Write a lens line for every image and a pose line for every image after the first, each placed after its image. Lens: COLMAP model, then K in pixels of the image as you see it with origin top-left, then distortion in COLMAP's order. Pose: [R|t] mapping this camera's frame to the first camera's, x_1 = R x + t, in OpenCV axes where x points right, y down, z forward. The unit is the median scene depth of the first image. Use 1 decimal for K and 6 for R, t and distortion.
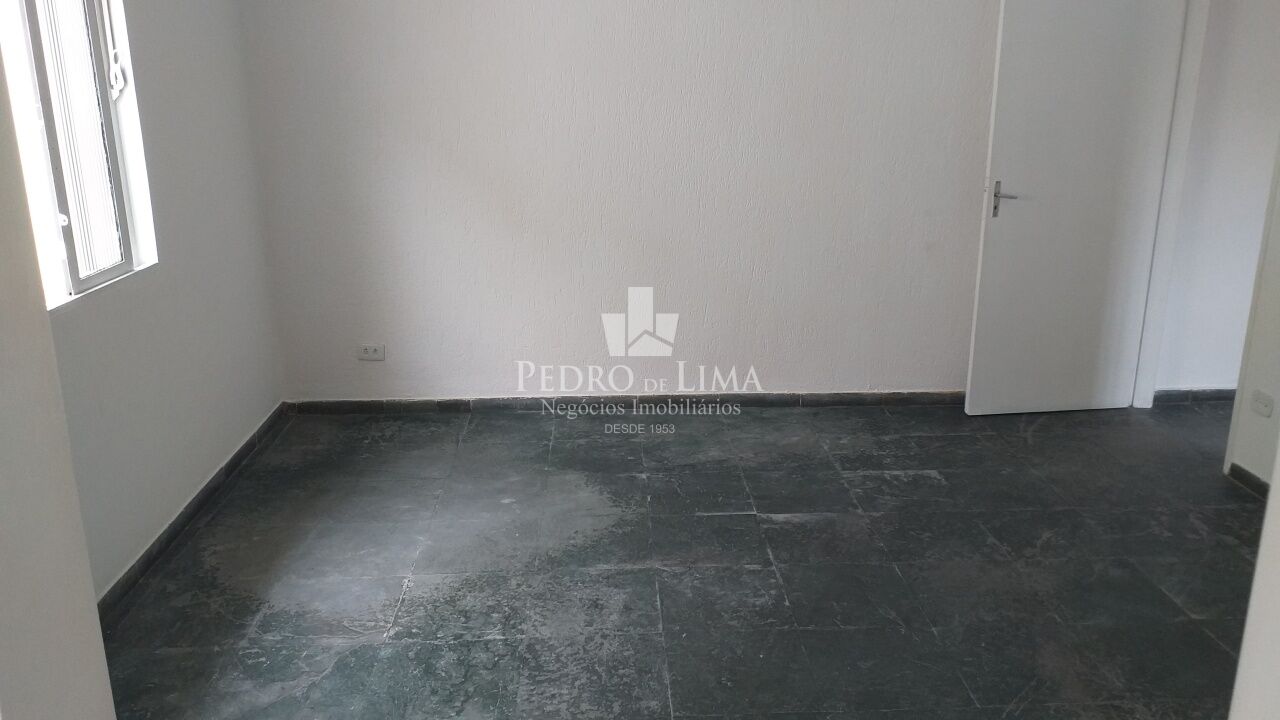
lens RADIAL K [[1018.6, 0, 662.5], [0, 1018.6, 362.5], [0, 0, 1]] dist [0.212471, -0.516867]
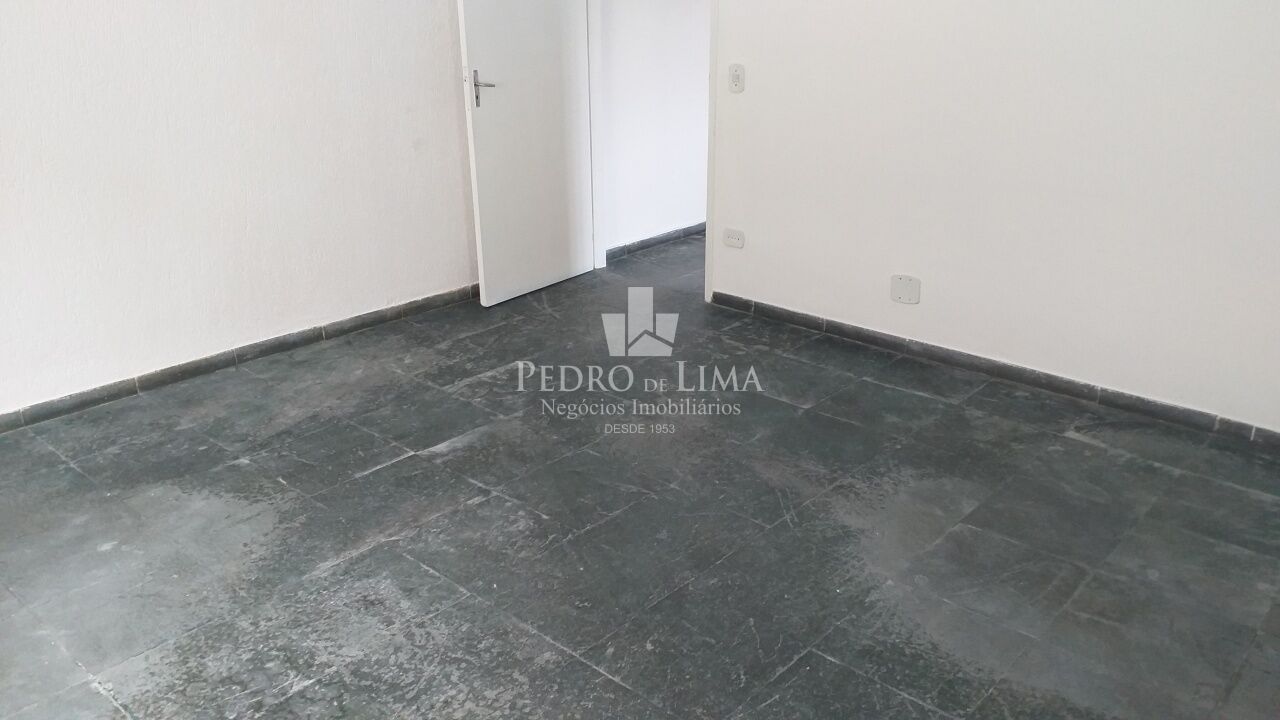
lens RADIAL K [[1018.6, 0, 662.5], [0, 1018.6, 362.5], [0, 0, 1]] dist [0.212471, -0.516867]
pose [[0.699625, -0.260803, 0.665212, -0.346851], [0.198889, 0.965292, 0.169275, -0.042380], [-0.686272, 0.013874, 0.727213, 0.182572]]
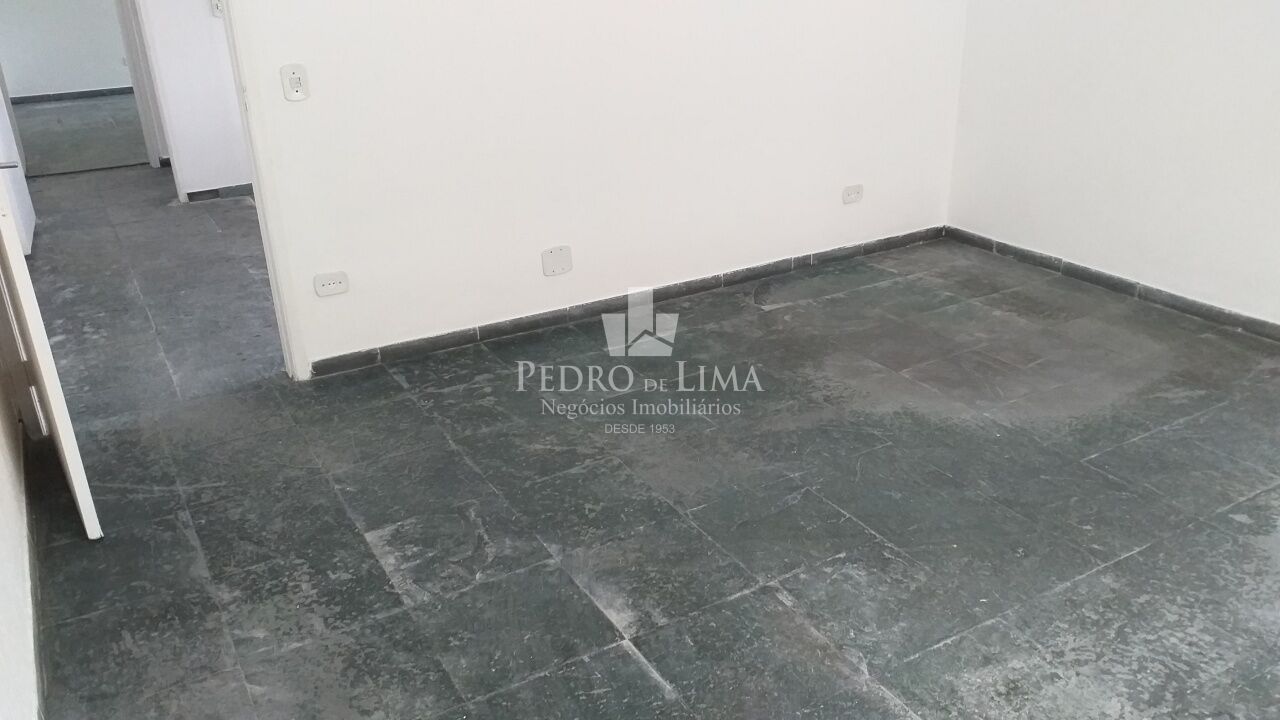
lens RADIAL K [[1031.7, 0, 677.9], [0, 1031.7, 338.5], [0, 0, 1]] dist [0.055481, -0.086138]
pose [[-0.473616, -0.320463, 0.820361, -0.385911], [0.265601, 0.836120, 0.479958, -0.303731], [-0.839729, 0.445204, -0.310885, 1.099078]]
